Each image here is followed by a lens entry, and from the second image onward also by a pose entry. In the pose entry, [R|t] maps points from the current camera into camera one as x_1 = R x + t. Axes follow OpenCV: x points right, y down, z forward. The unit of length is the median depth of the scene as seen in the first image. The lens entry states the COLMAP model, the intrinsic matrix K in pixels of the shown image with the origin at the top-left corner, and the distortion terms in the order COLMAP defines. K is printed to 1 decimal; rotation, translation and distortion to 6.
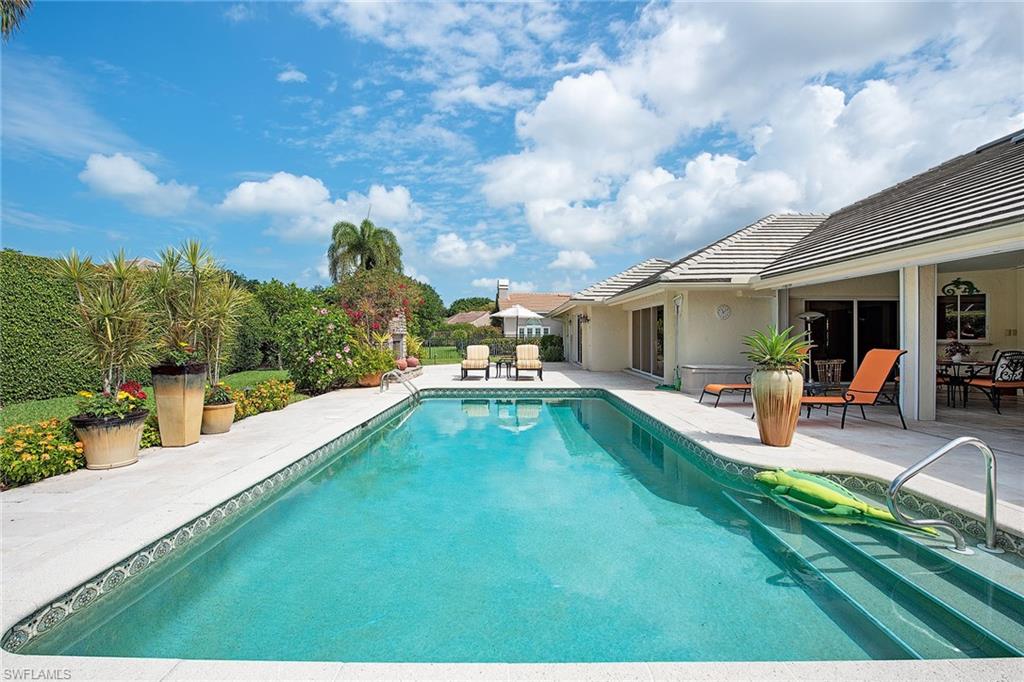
lens RADIAL K [[464.1, 0, 512.0], [0, 464.1, 341.0], [0, 0, 1]] dist [0.000254, 0.000036]
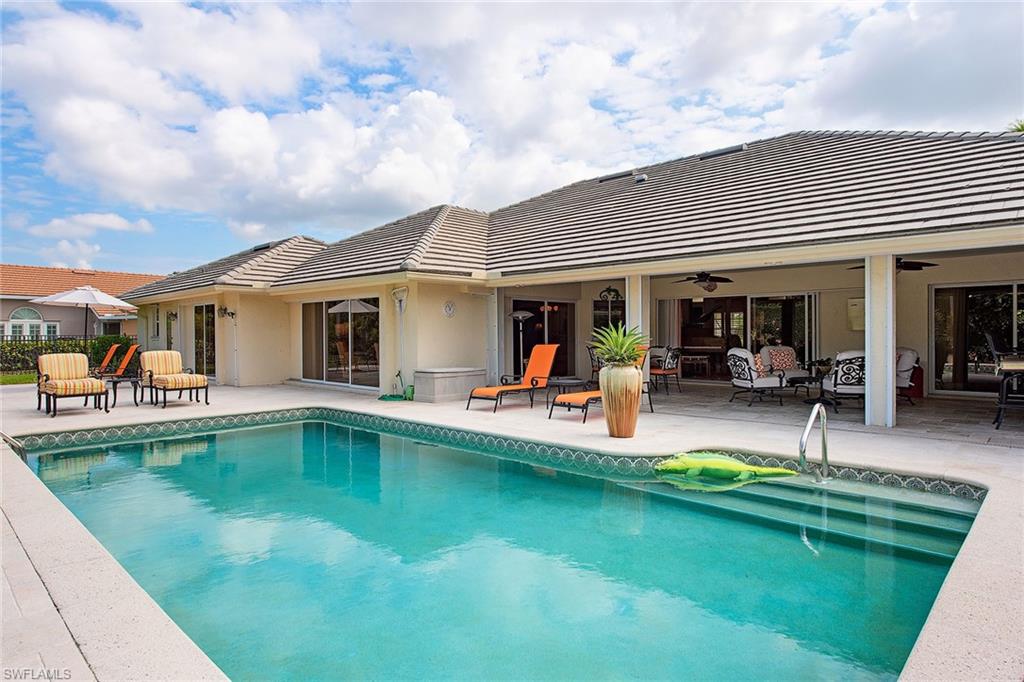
lens RADIAL K [[589.4, 0, 512.0], [0, 589.4, 341.0], [0, 0, 1]] dist [0.036274, 0.000063]
pose [[0.698080, -0.010658, 0.715940, -0.294105], [0.015004, 0.999887, 0.000255, 0.001232], [-0.715862, 0.010564, 0.698162, 0.124293]]
